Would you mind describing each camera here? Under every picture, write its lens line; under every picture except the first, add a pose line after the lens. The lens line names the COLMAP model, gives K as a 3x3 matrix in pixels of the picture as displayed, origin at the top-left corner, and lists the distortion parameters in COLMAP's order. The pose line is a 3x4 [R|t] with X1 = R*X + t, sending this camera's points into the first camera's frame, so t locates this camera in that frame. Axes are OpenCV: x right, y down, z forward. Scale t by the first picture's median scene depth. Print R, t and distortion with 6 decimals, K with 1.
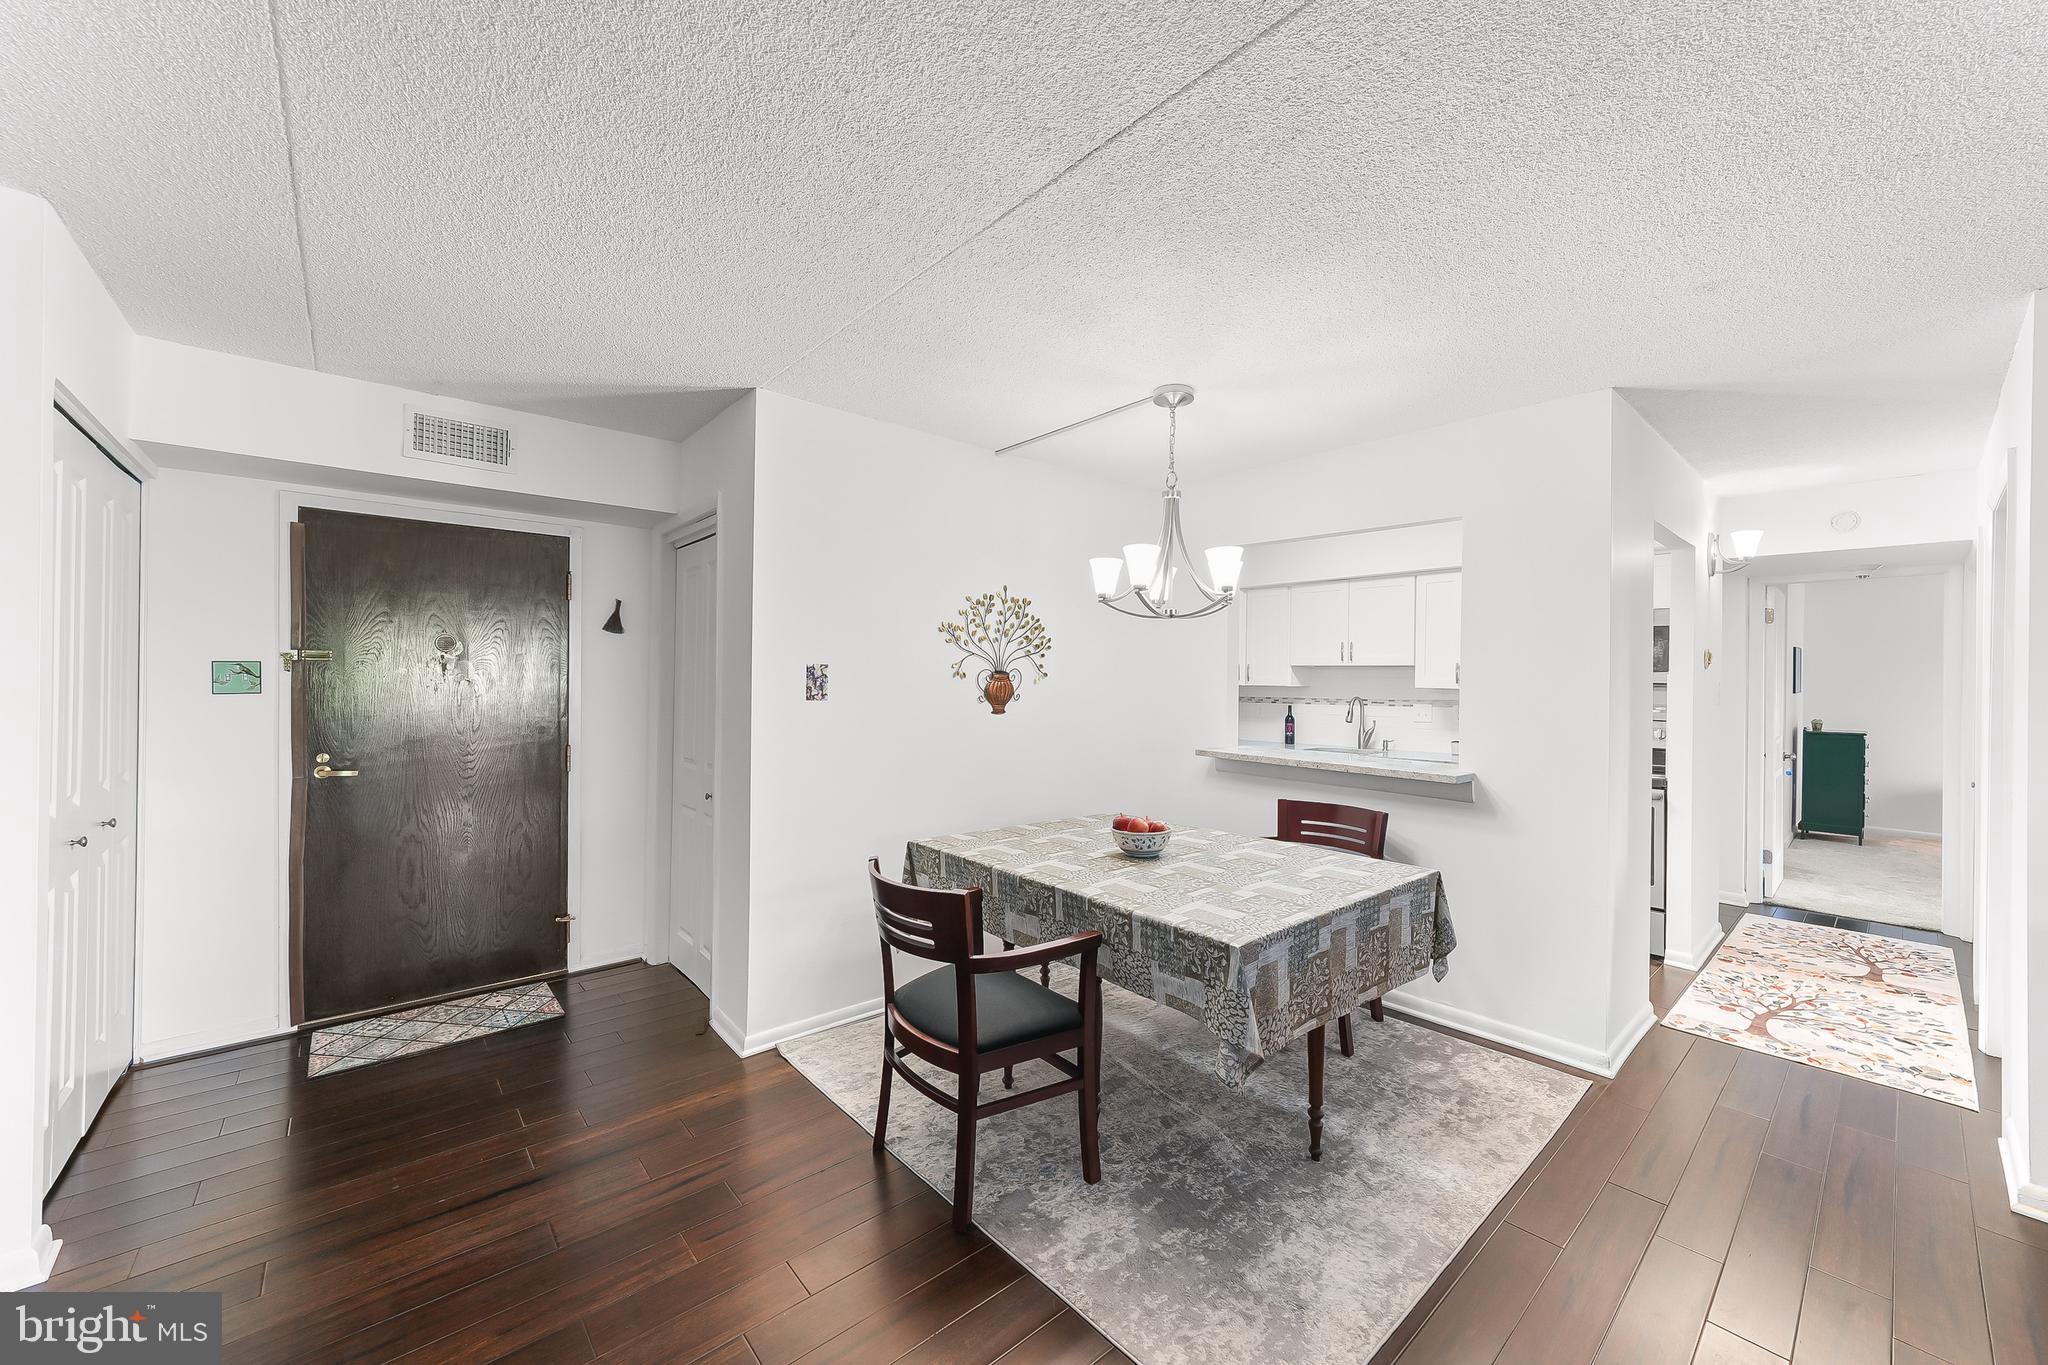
lens RADIAL K [[773.3, 0, 1033.2], [0, 773.3, 679.7], [0, 0, 1]] dist [-0.014941, 0.004613]
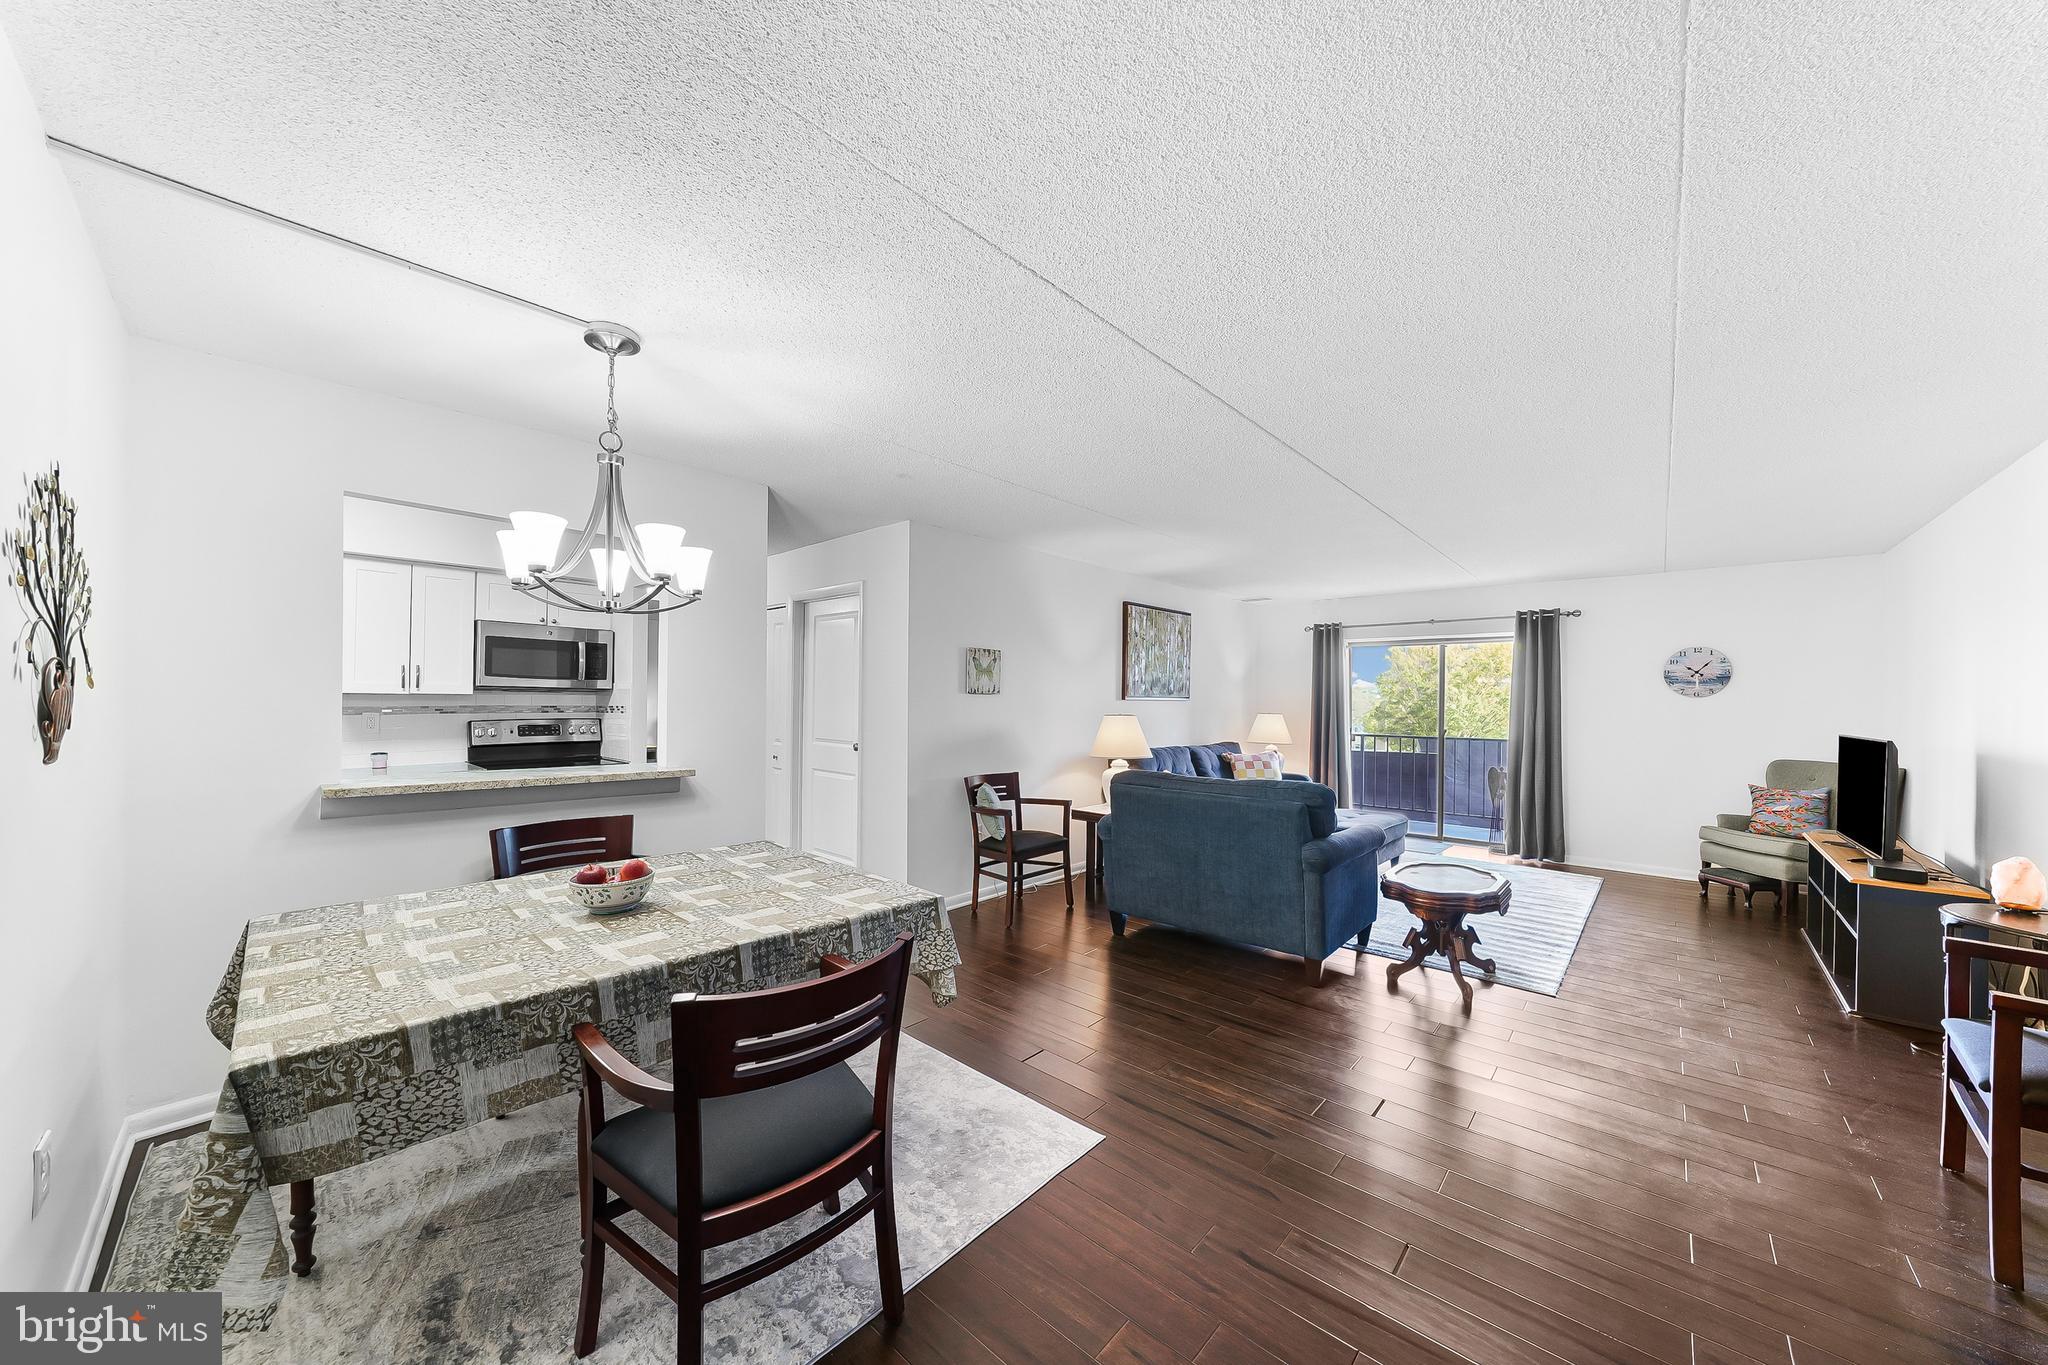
lens RADIAL K [[706.7, 0, 1024.4], [0, 706.7, 699.1], [0, 0, 1]] dist [-0.016212, 0.000213]
pose [[-0.115181, -0.014833, 0.993234, -0.508824], [-0.015890, 0.999788, 0.013088, -0.004390], [-0.993217, -0.014275, -0.115392, 0.542020]]
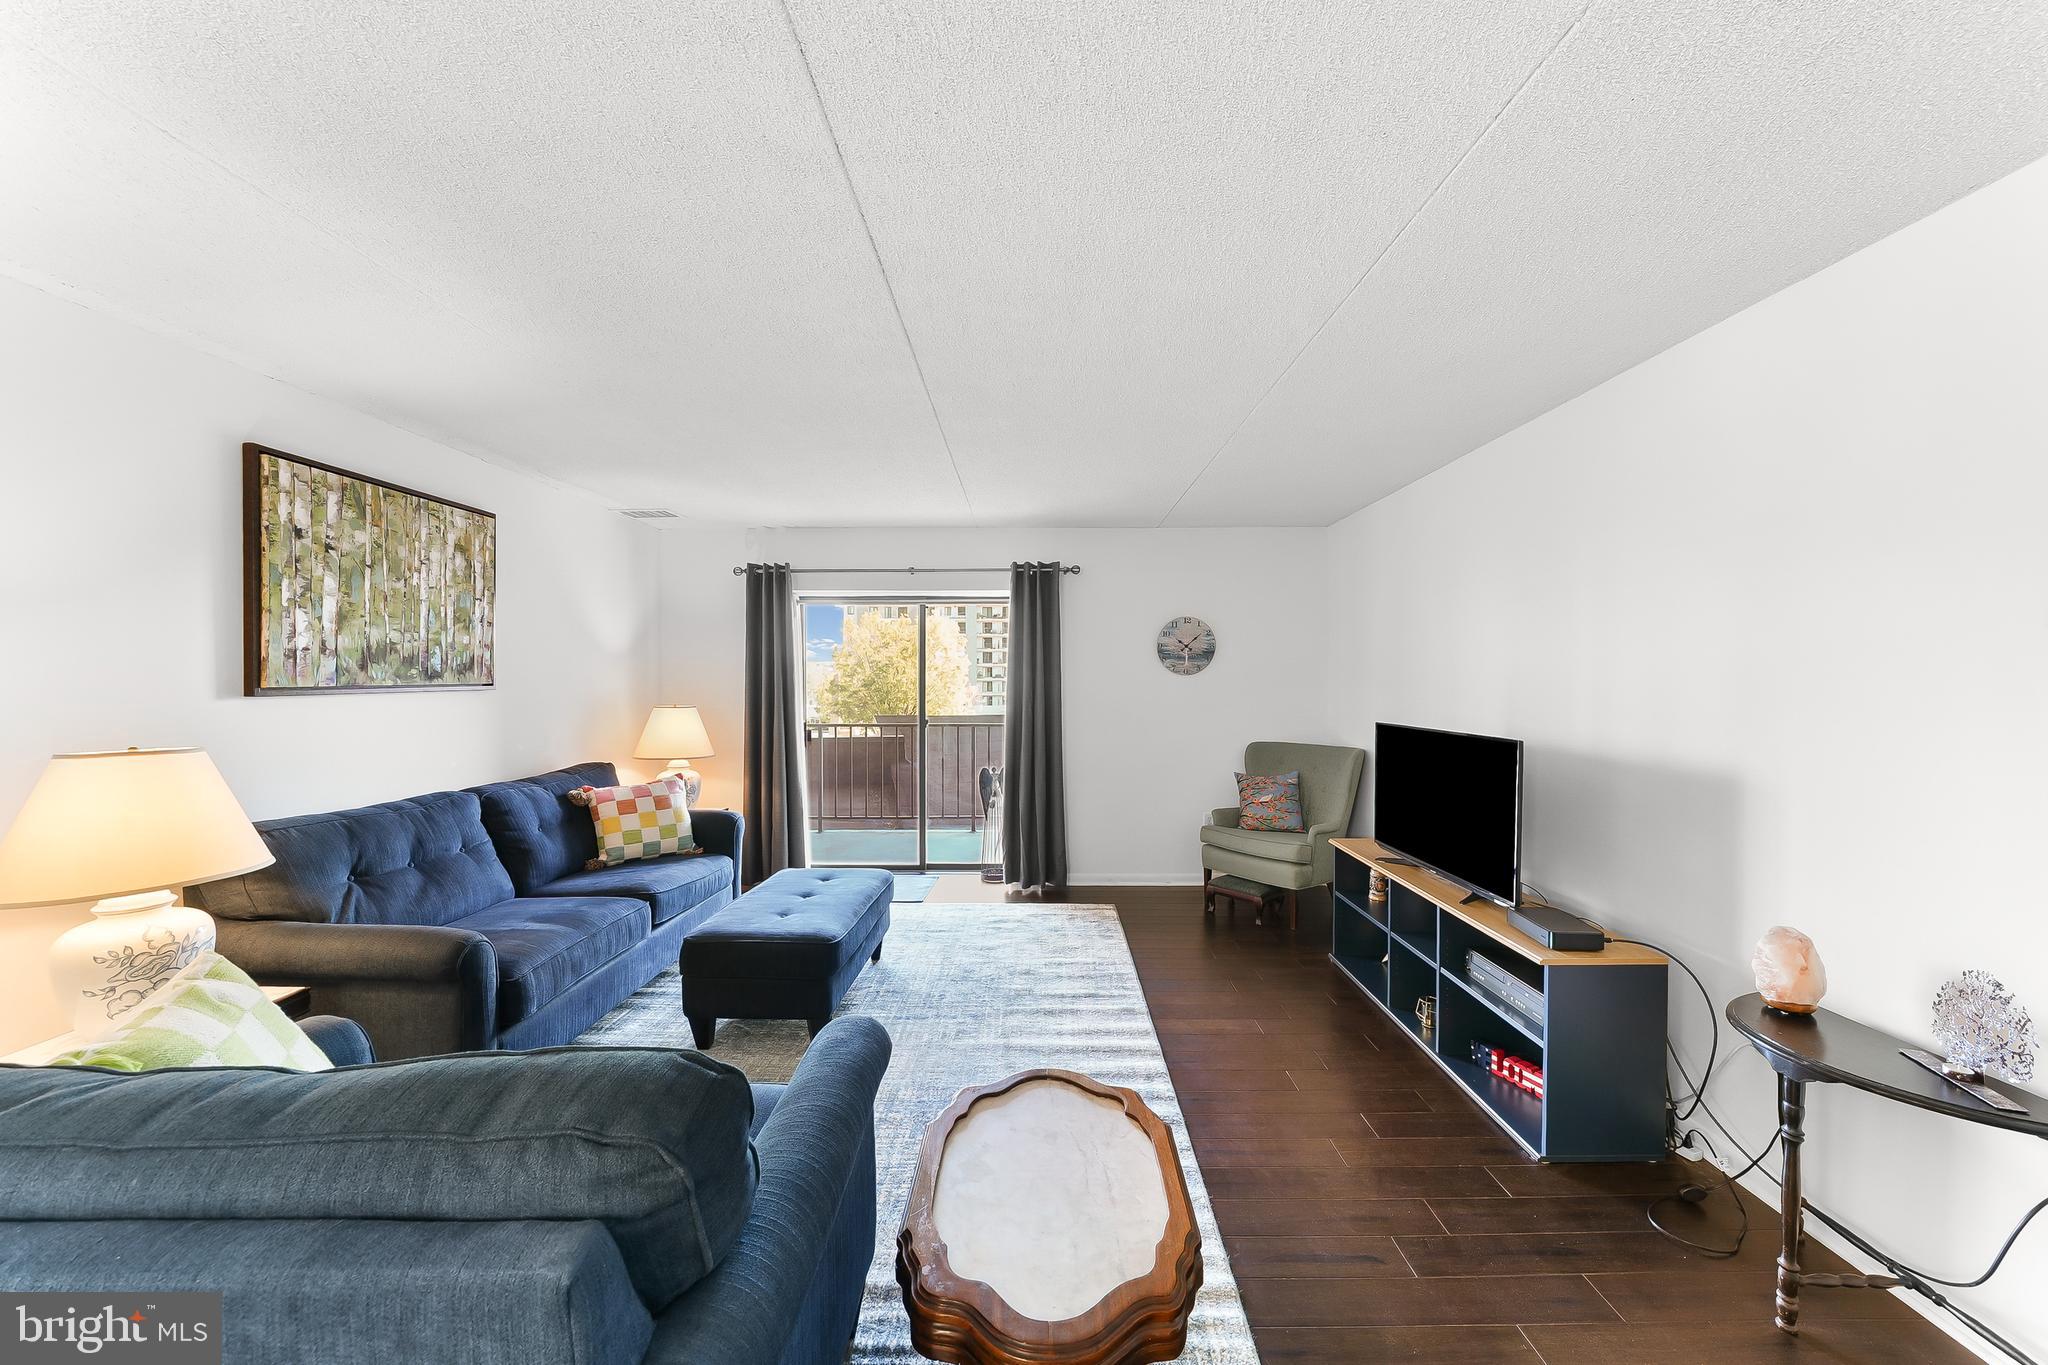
lens RADIAL K [[733.6, 0, 1031.7], [0, 733.6, 676.2], [0, 0, 1]] dist [-0.001178, -0.005810]
pose [[-0.750303, -0.014569, 0.660934, 0.185919], [-0.012013, 0.999893, 0.008403, -0.018592], [-0.660985, -0.001635, -0.750397, 0.114149]]
